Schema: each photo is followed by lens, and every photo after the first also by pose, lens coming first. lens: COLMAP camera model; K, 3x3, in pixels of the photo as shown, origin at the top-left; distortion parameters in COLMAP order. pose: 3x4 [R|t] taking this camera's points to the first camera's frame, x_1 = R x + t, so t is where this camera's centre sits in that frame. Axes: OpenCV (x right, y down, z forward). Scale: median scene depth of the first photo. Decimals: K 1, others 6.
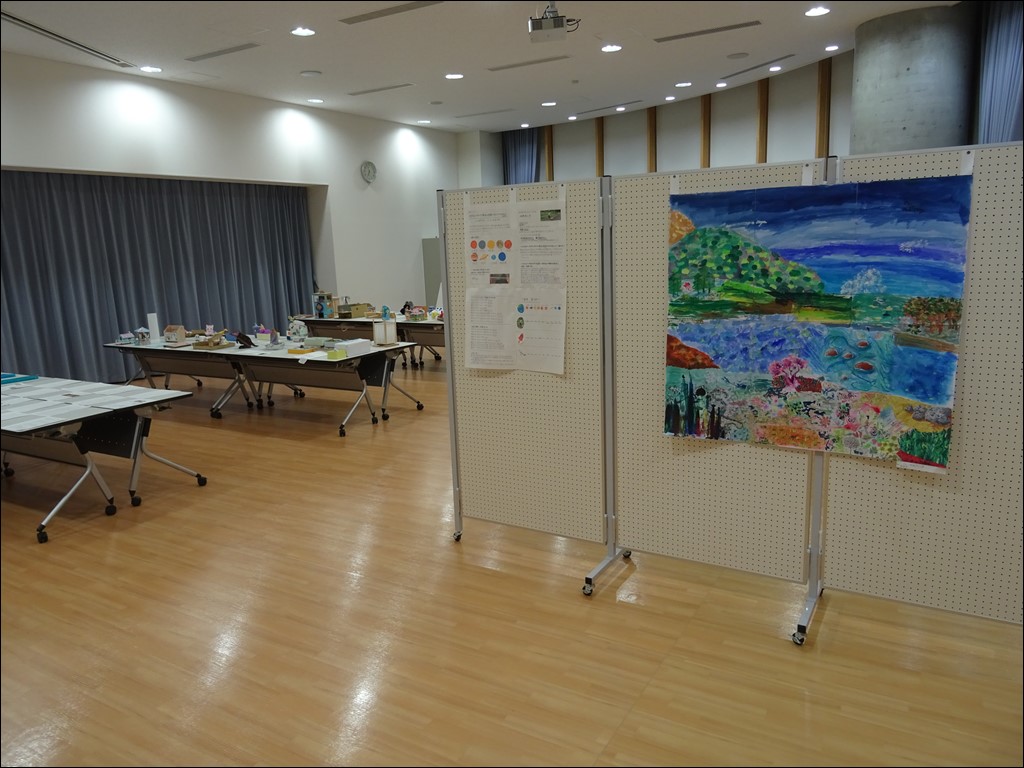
lens RADIAL K [[734.7, 0, 512.0], [0, 734.7, 384.0], [0, 0, 1]] dist [-0.002876, -0.000374]
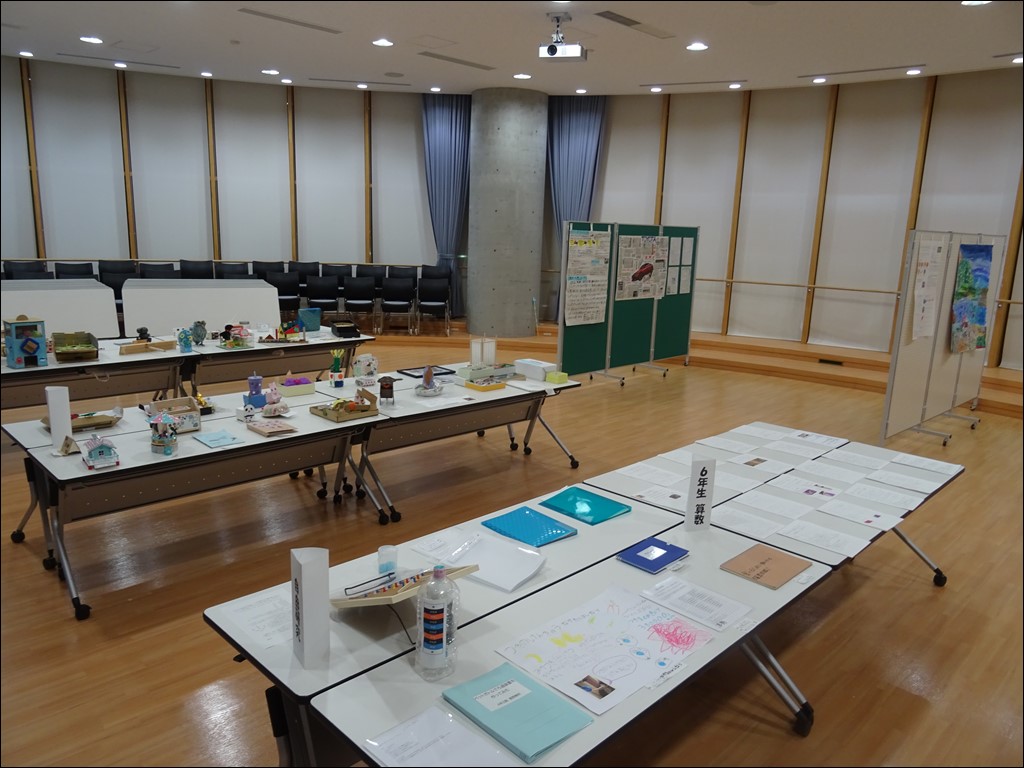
lens RADIAL K [[734.7, 0, 512.0], [0, 734.7, 384.0], [0, 0, 1]] dist [-0.002876, -0.000374]
pose [[0.260382, -0.155676, 0.952873, -1.240028], [0.142176, 0.982339, 0.121639, -0.167852], [-0.954980, 0.103804, 0.277917, 0.946900]]
